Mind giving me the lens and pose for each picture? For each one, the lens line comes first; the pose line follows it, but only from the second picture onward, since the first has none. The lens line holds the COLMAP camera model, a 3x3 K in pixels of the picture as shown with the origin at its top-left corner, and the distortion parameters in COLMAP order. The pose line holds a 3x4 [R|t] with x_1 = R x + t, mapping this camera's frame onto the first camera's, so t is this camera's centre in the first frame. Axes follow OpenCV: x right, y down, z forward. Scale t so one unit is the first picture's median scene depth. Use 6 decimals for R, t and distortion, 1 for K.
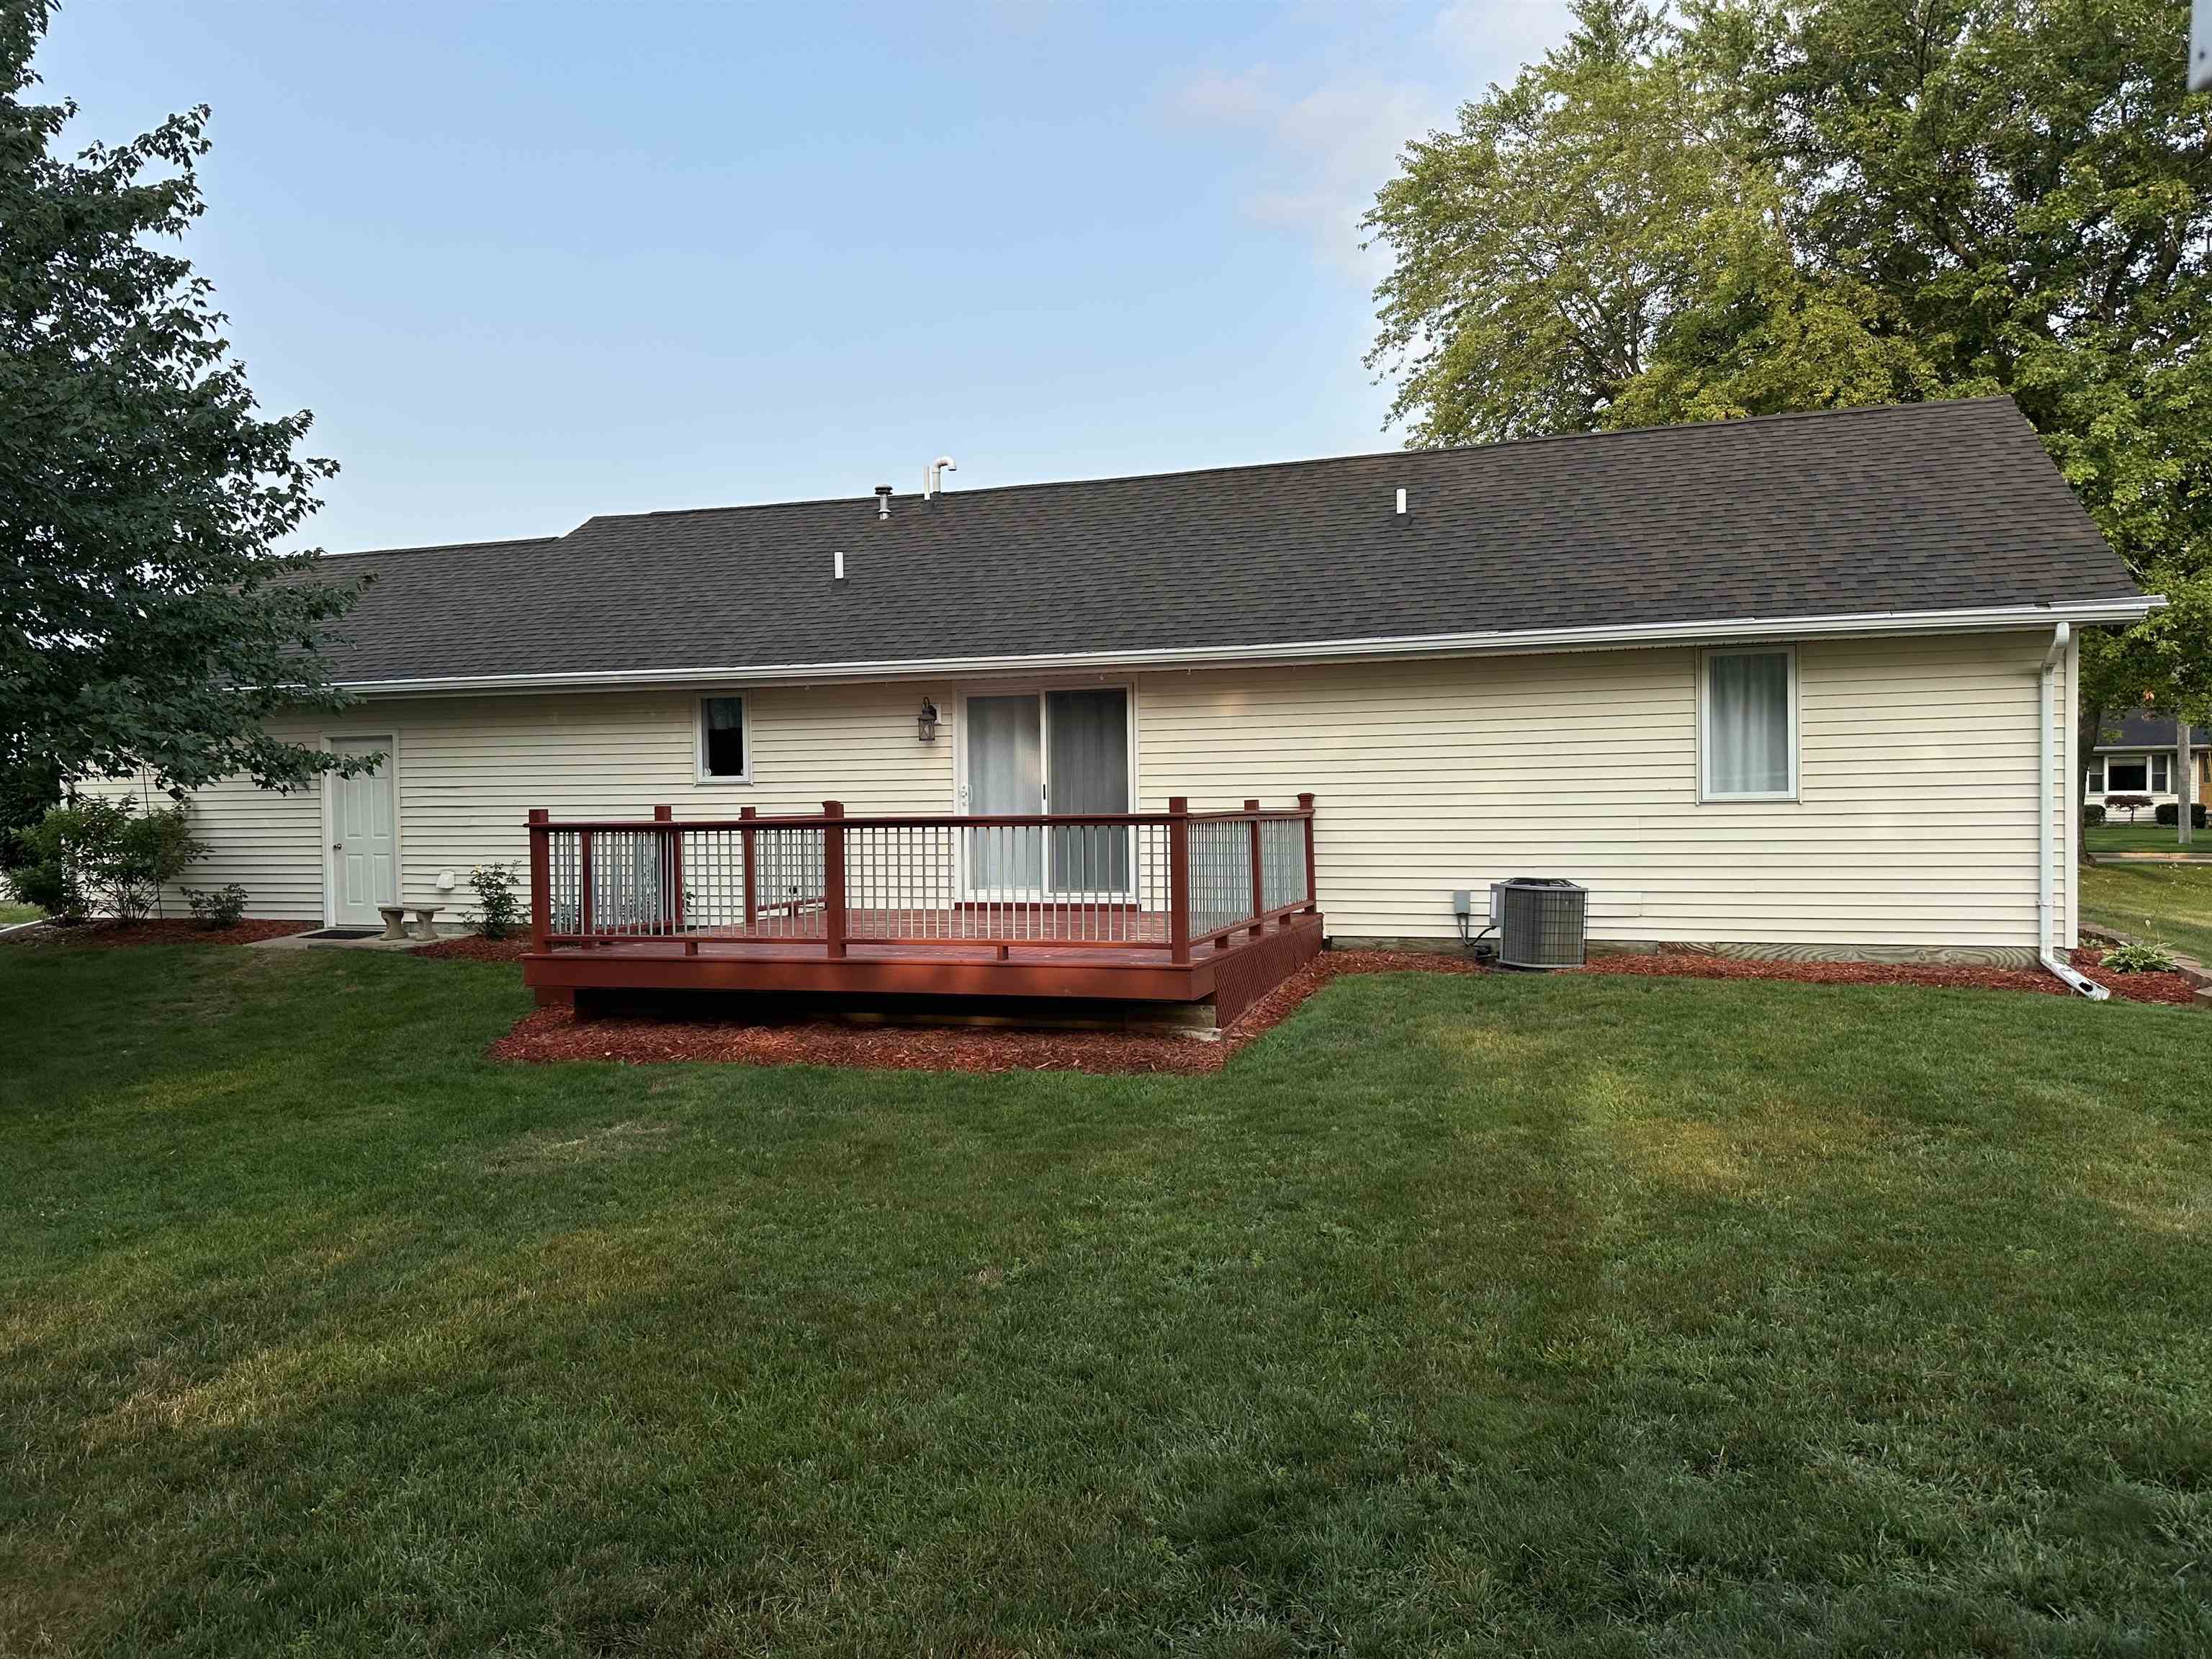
lens RADIAL K [[1505.2, 0, 1106.0], [0, 1505.2, 829.5], [0, 0, 1]] dist [-0.002806, -0.001543]
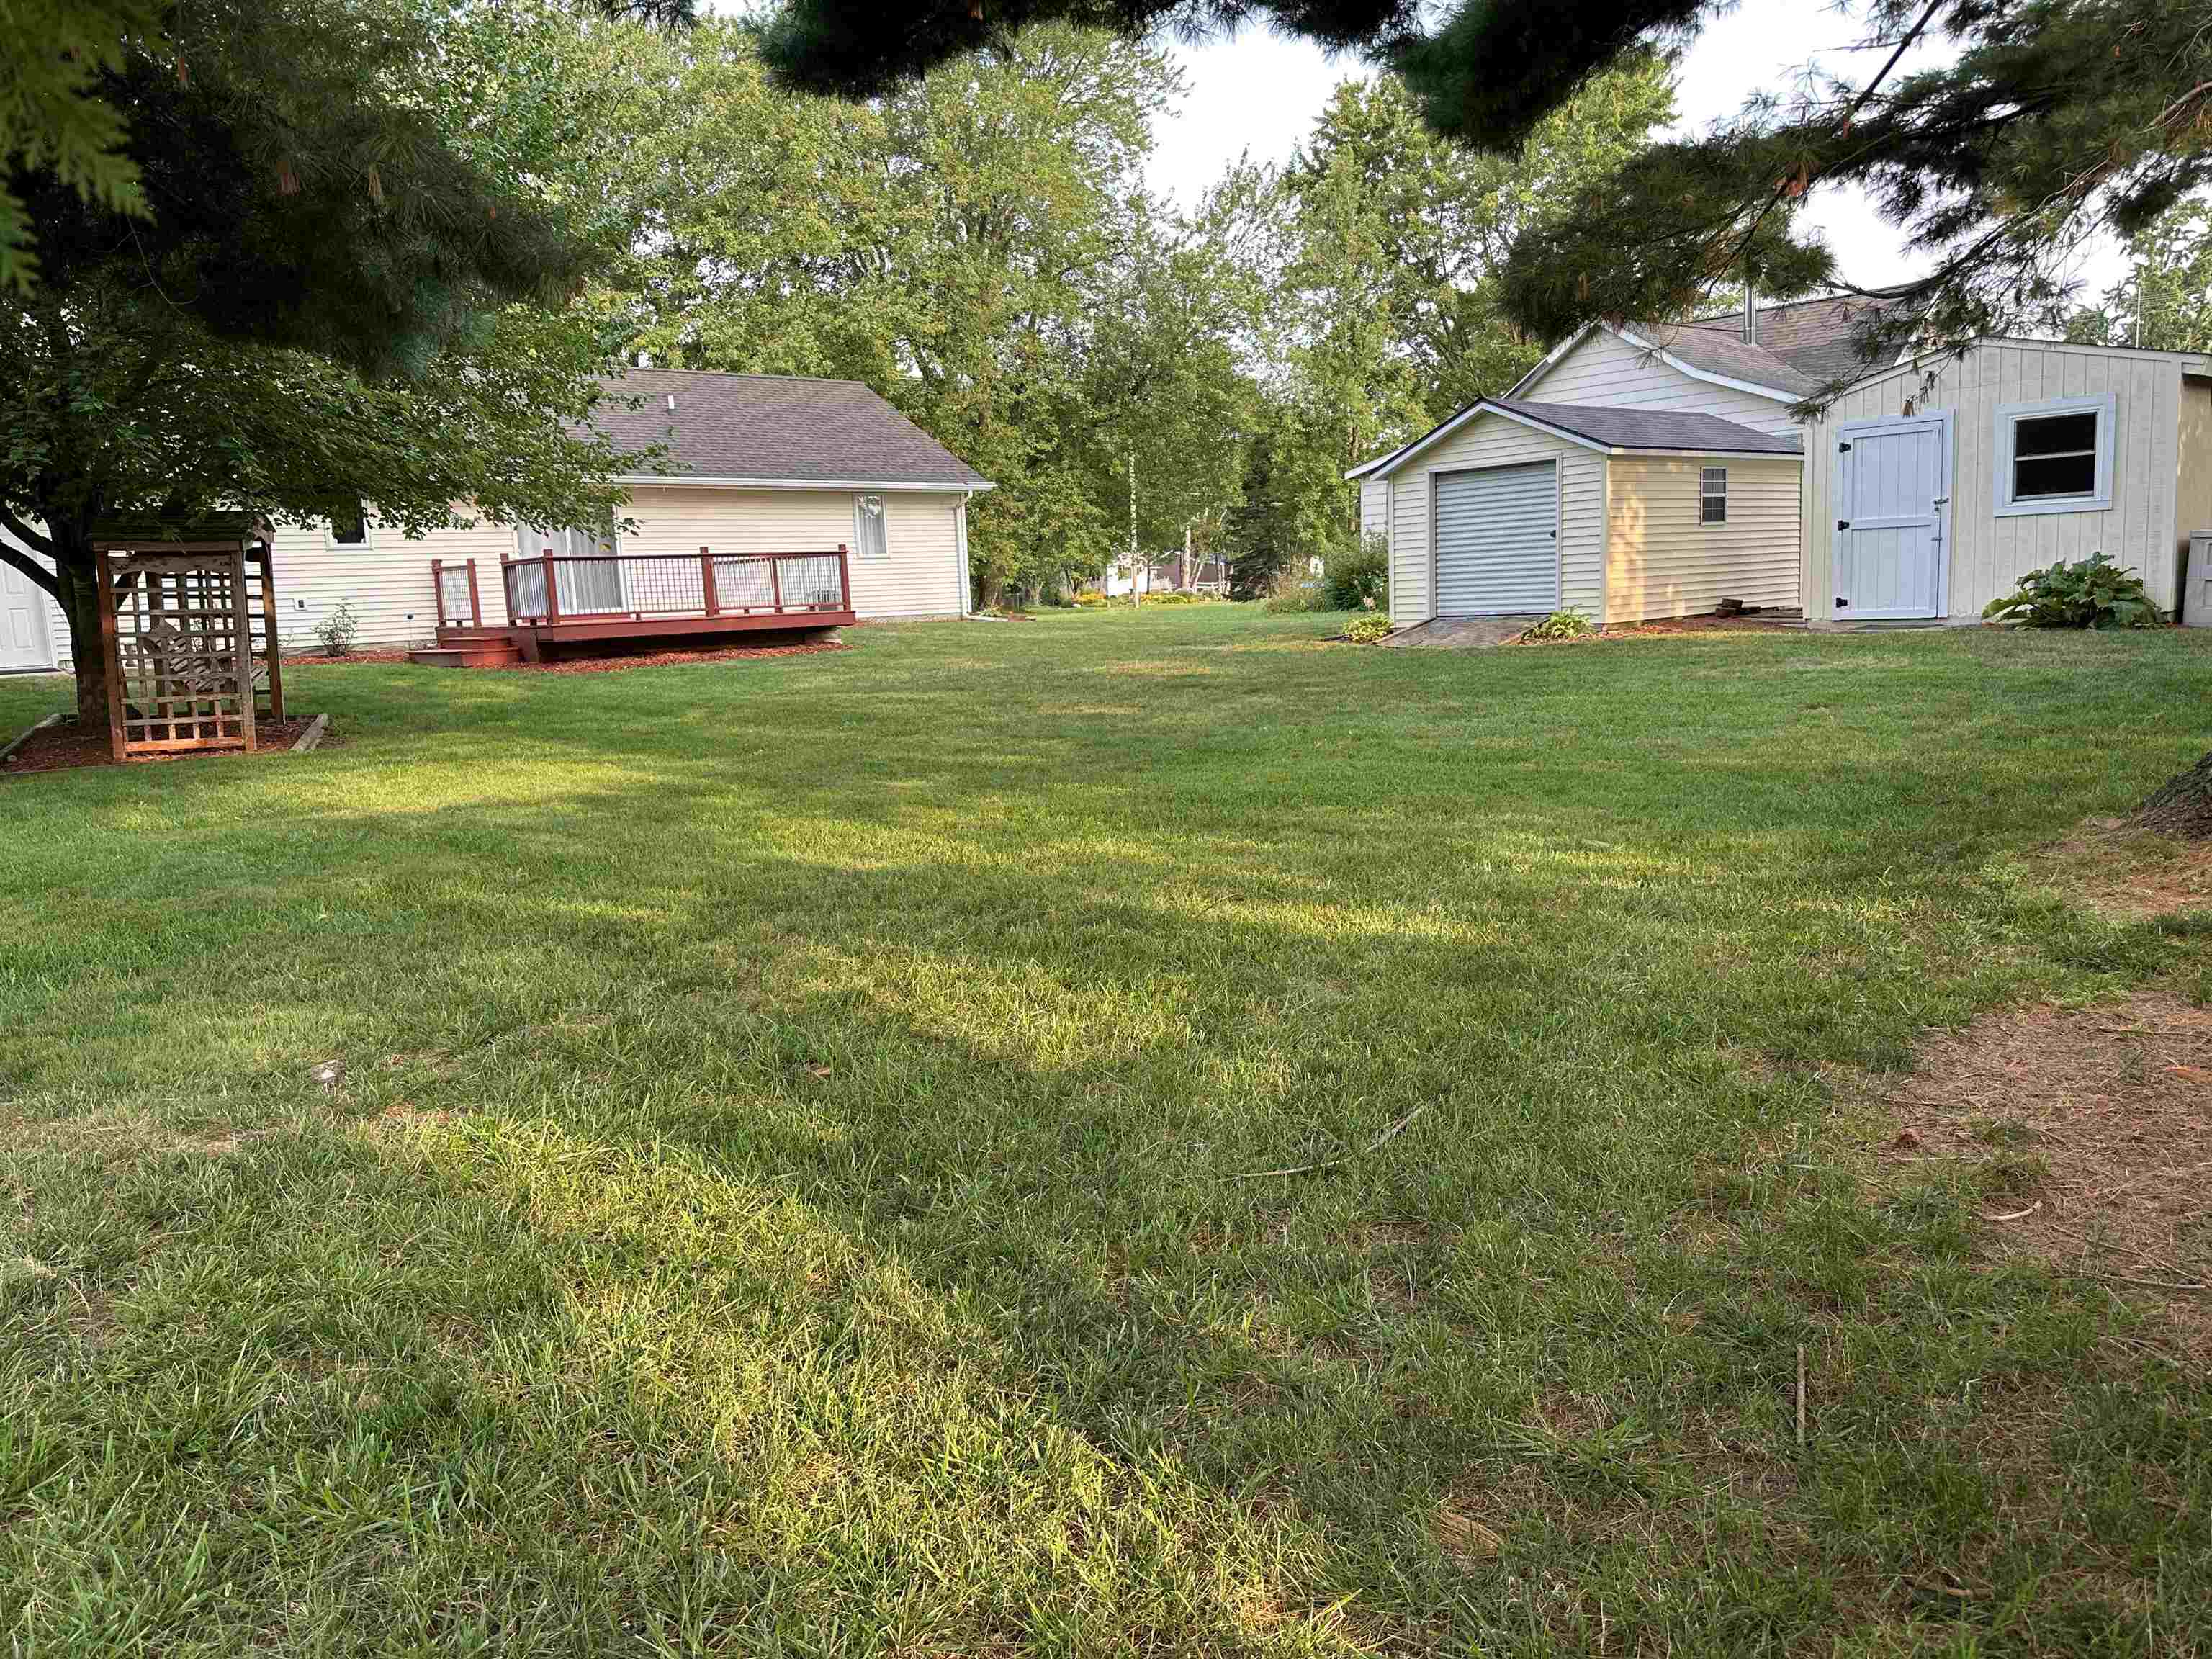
lens RADIAL K [[1505.2, 0, 1106.0], [0, 1505.2, 829.5], [0, 0, 1]] dist [-0.002806, -0.001543]
pose [[0.514658, -0.143916, 0.845231, -1.631339], [0.045035, 0.988989, 0.140972, 0.097297], [-0.856212, -0.034488, 0.515472, -0.633806]]
